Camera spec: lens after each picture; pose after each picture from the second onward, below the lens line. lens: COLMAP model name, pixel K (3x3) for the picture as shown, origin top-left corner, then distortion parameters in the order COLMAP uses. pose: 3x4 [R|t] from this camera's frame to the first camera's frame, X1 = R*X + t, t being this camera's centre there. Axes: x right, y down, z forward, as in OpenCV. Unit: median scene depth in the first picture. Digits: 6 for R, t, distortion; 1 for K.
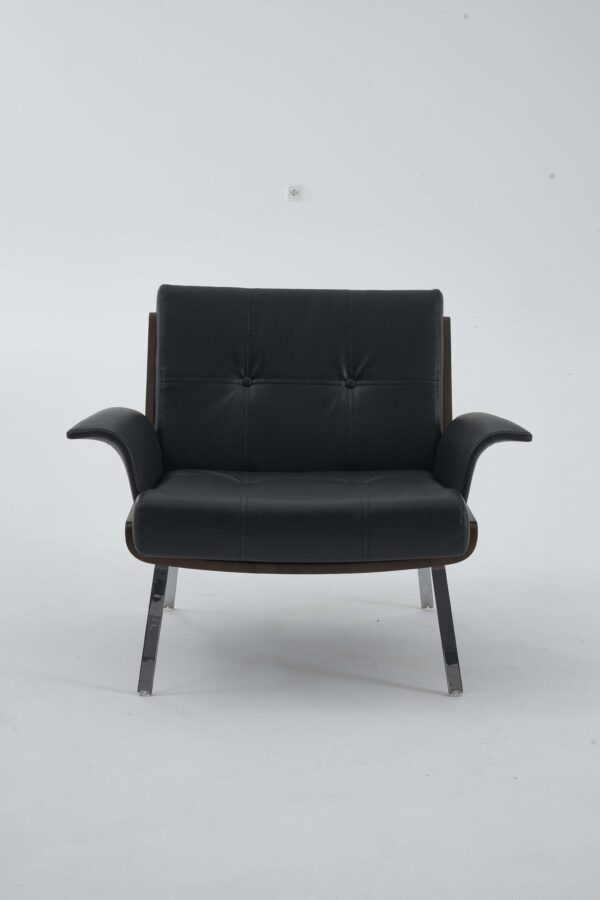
lens RADIAL K [[1745.9, 0, 301.0], [0, 1745.9, 444.6], [0, 0, 1]] dist [-0.052180, 0.000000]
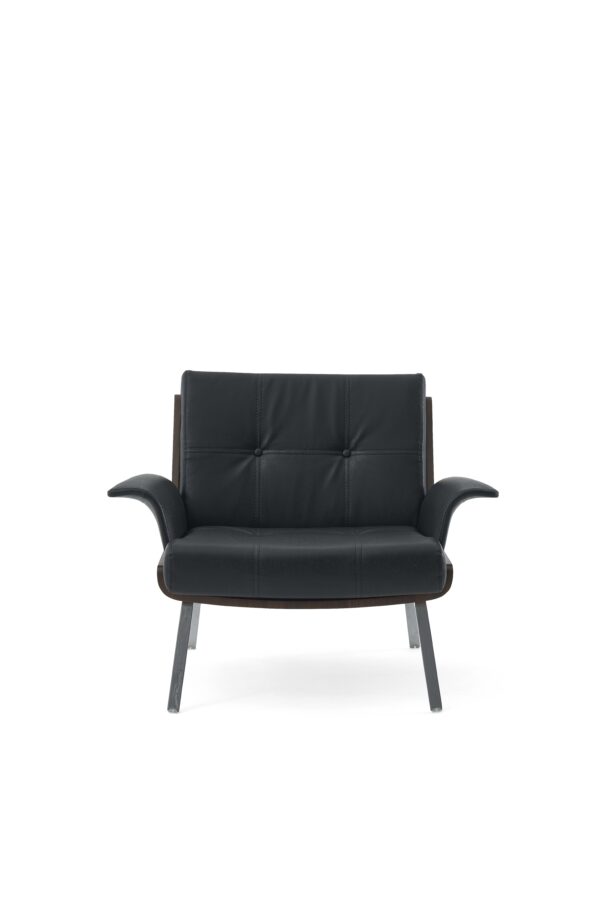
lens RADIAL K [[1745.9, 0, 298.8], [0, 1745.9, 455.1], [0, 0, 1]] dist [-0.052180, 0.000000]
pose [[0.999966, -0.005826, -0.005863, 0.003334], [0.005481, 0.998343, -0.057288, 0.035965], [0.006187, 0.057254, 0.998340, -0.185092]]
